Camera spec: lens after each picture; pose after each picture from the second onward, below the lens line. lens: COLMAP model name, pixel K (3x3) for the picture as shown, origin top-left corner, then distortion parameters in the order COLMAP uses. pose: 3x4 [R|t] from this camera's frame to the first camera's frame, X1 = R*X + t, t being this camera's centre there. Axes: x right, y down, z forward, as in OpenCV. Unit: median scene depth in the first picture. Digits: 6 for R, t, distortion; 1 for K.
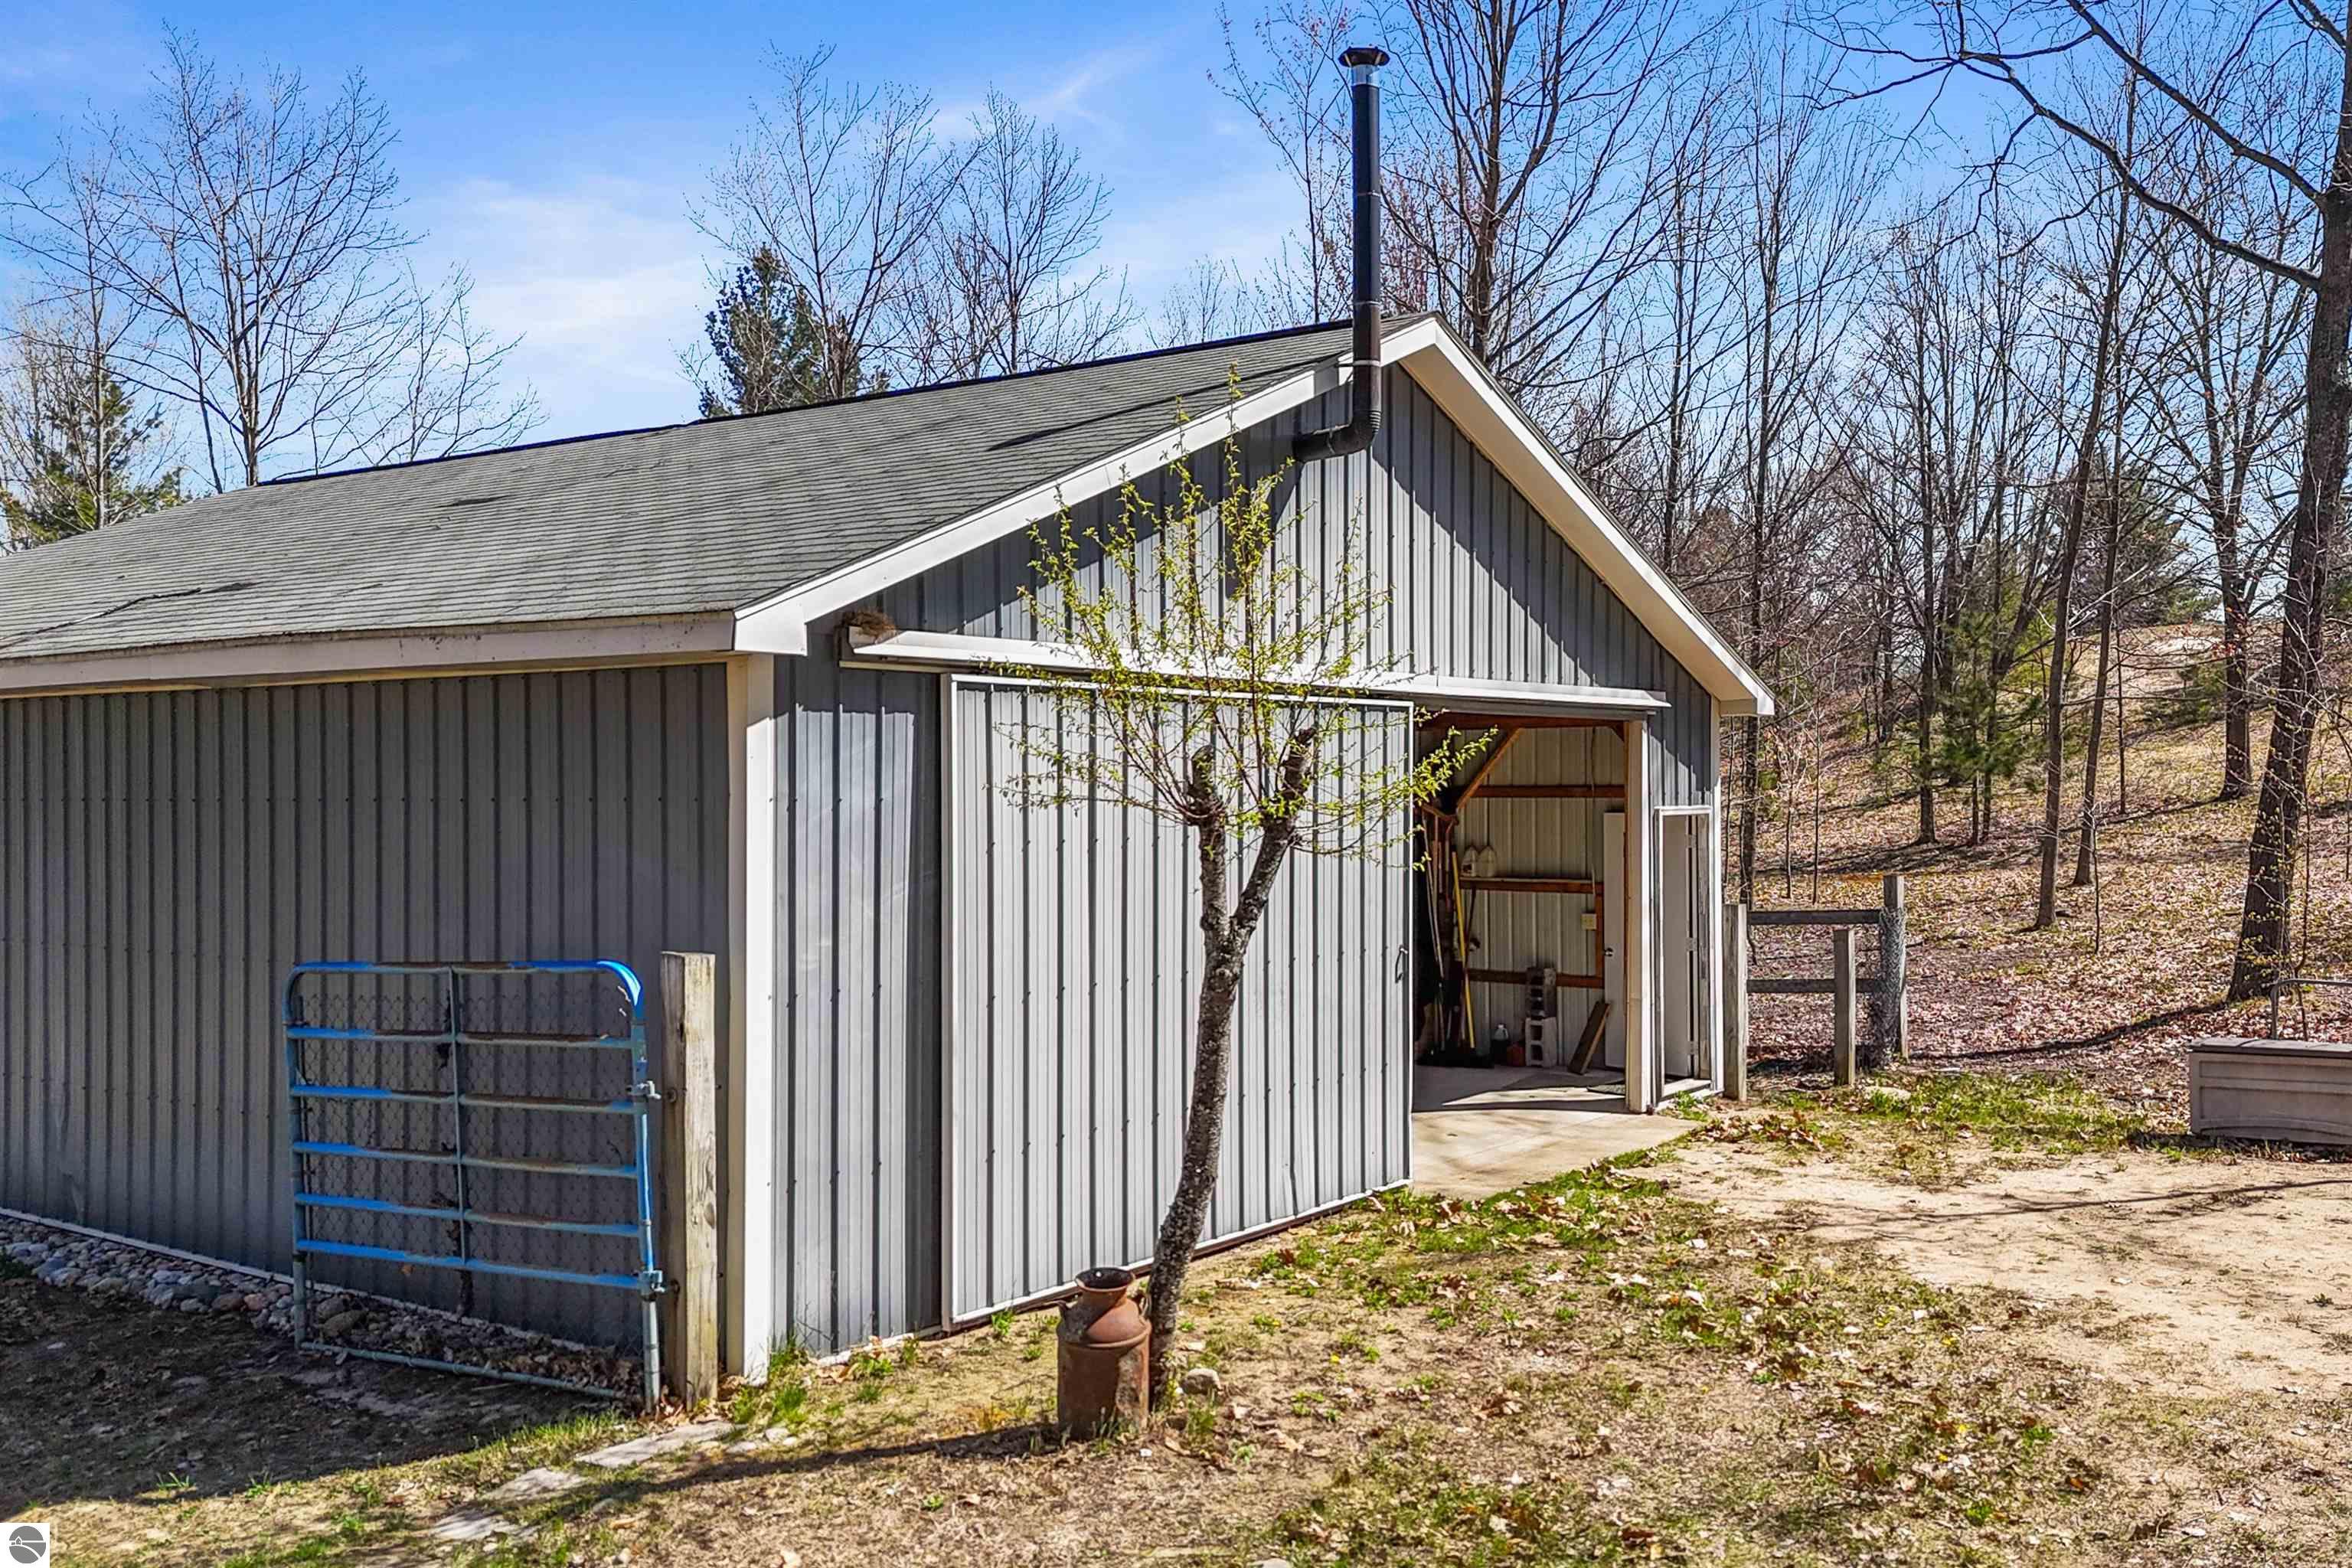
lens RADIAL K [[2011.3, 0, 1065.9], [0, 2011.3, 778.0], [0, 0, 1]] dist [0.044463, -0.021030]
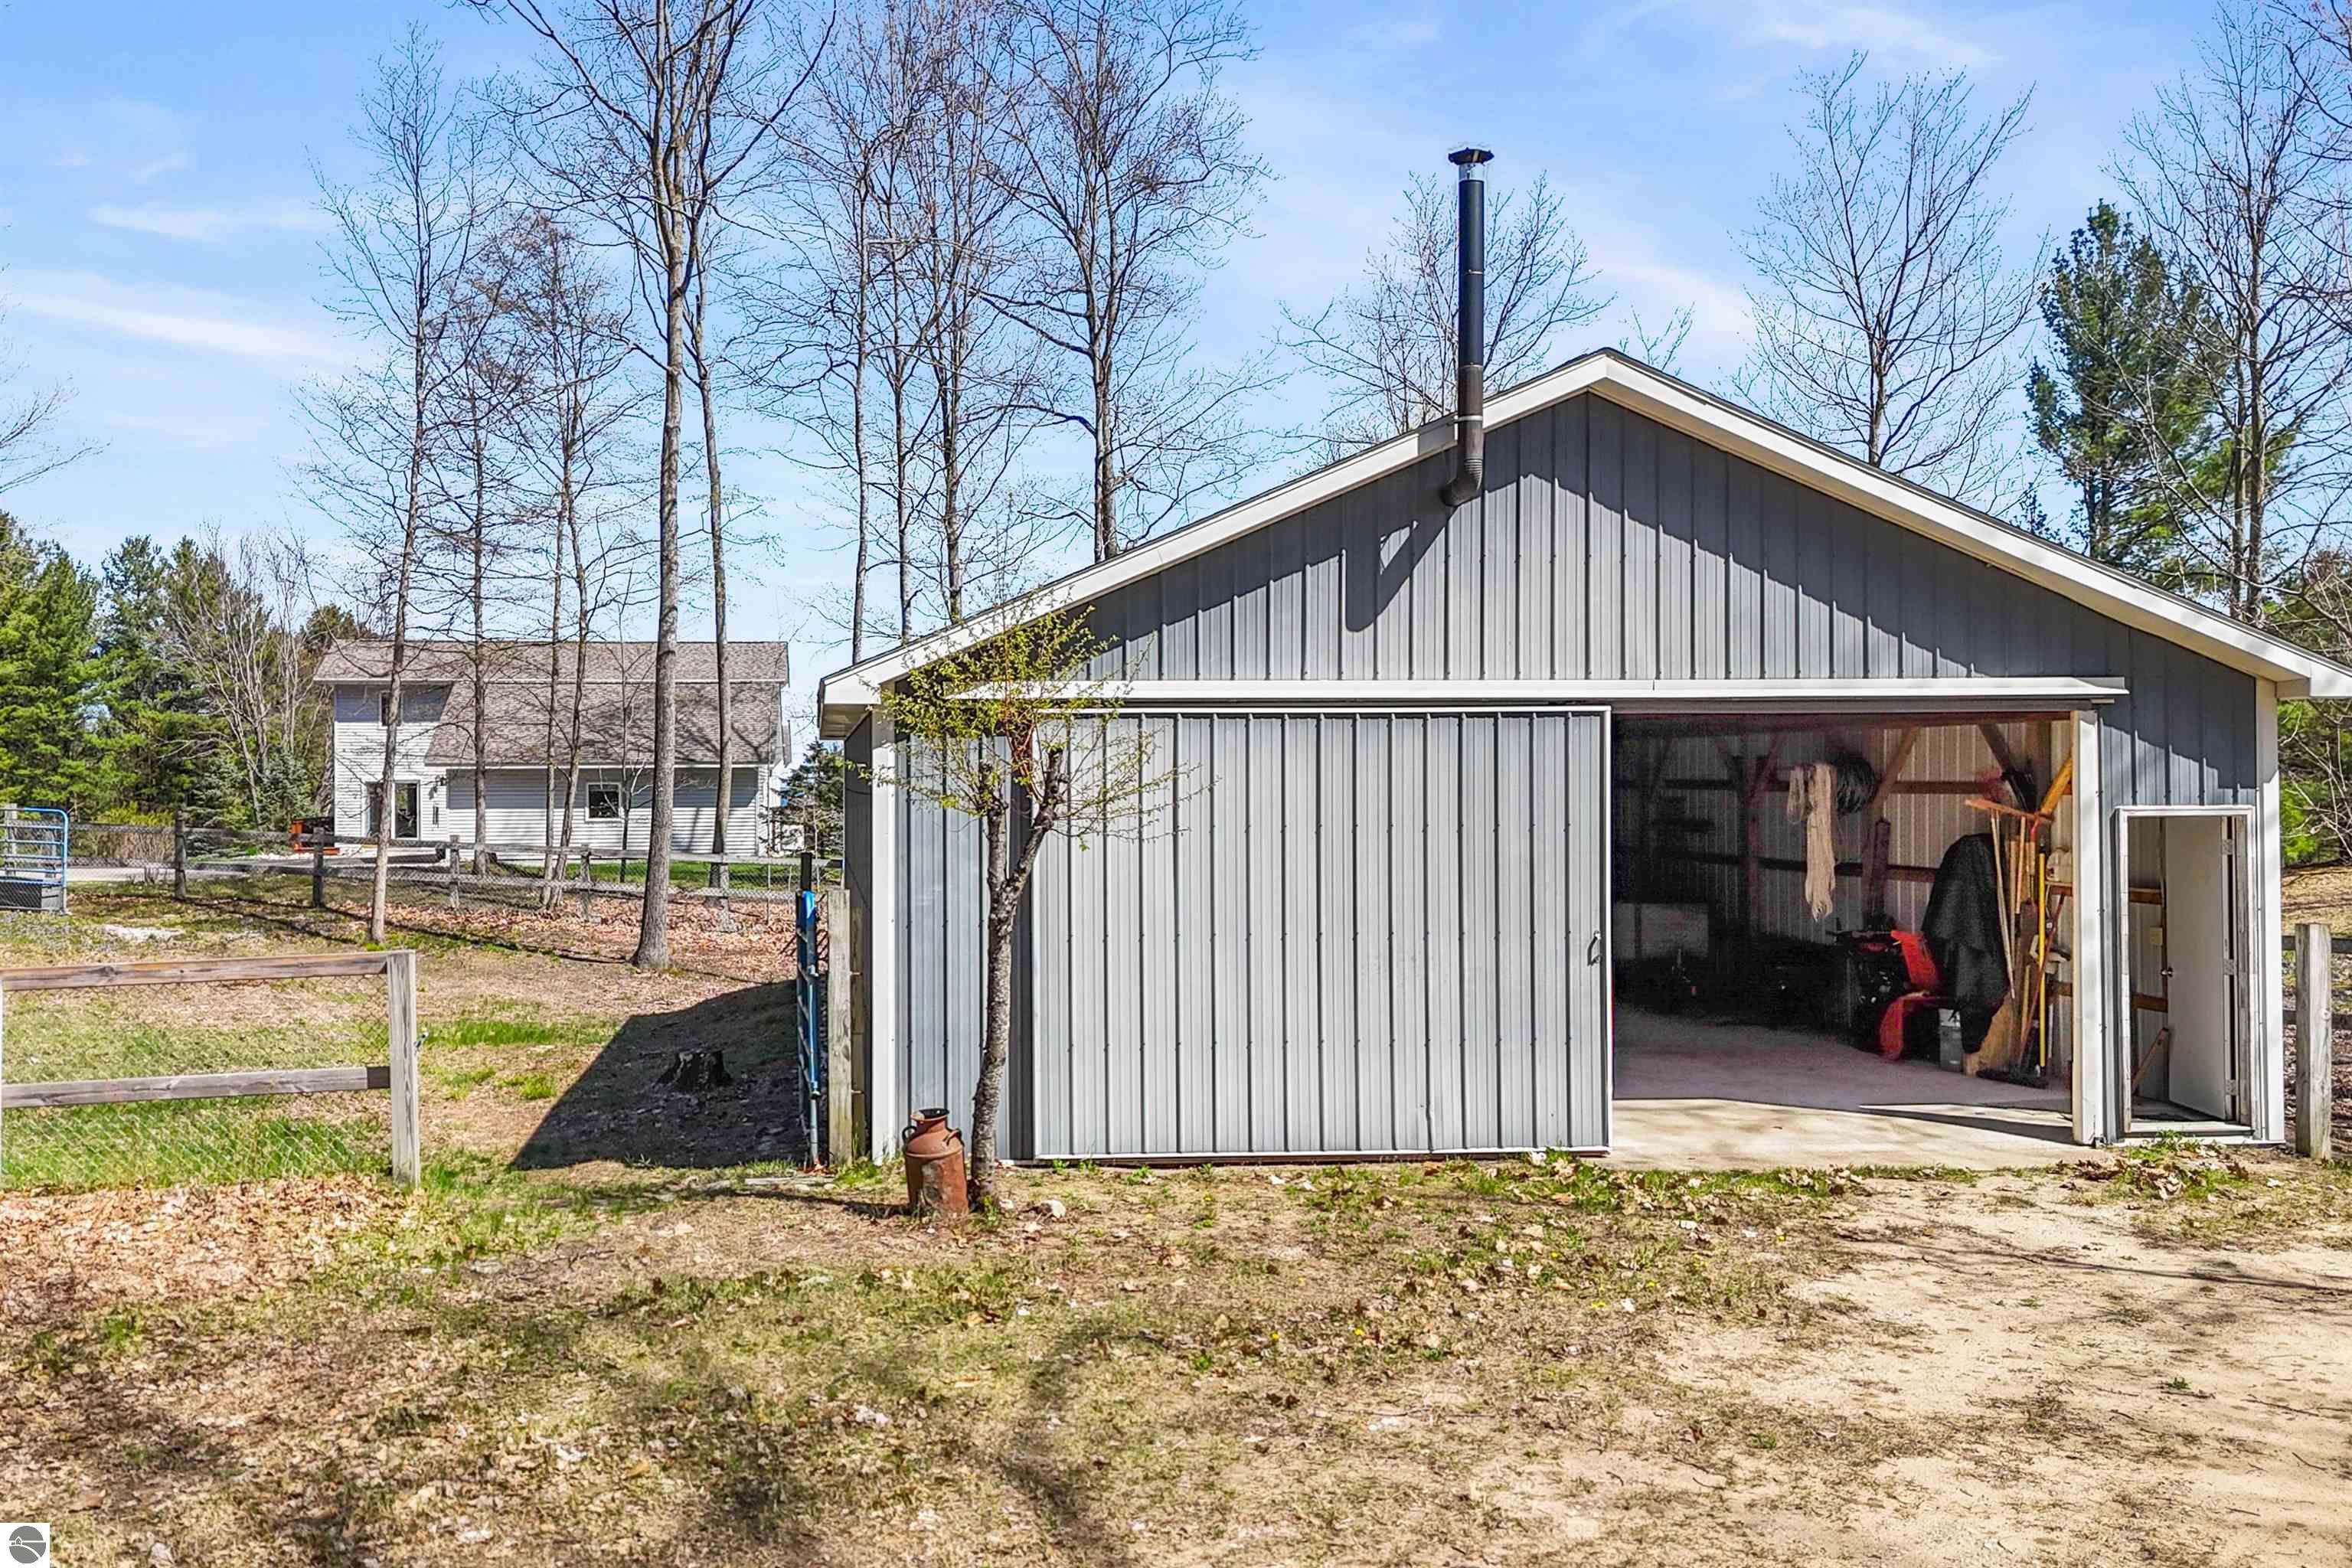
lens RADIAL K [[2011.3, 0, 1065.9], [0, 2011.3, 778.0], [0, 0, 1]] dist [0.044463, -0.021030]
pose [[0.629137, -0.003165, -0.777288, 0.898320], [0.006697, 0.999977, 0.001349, -0.002982], [0.777266, -0.006054, 0.629144, 0.095050]]
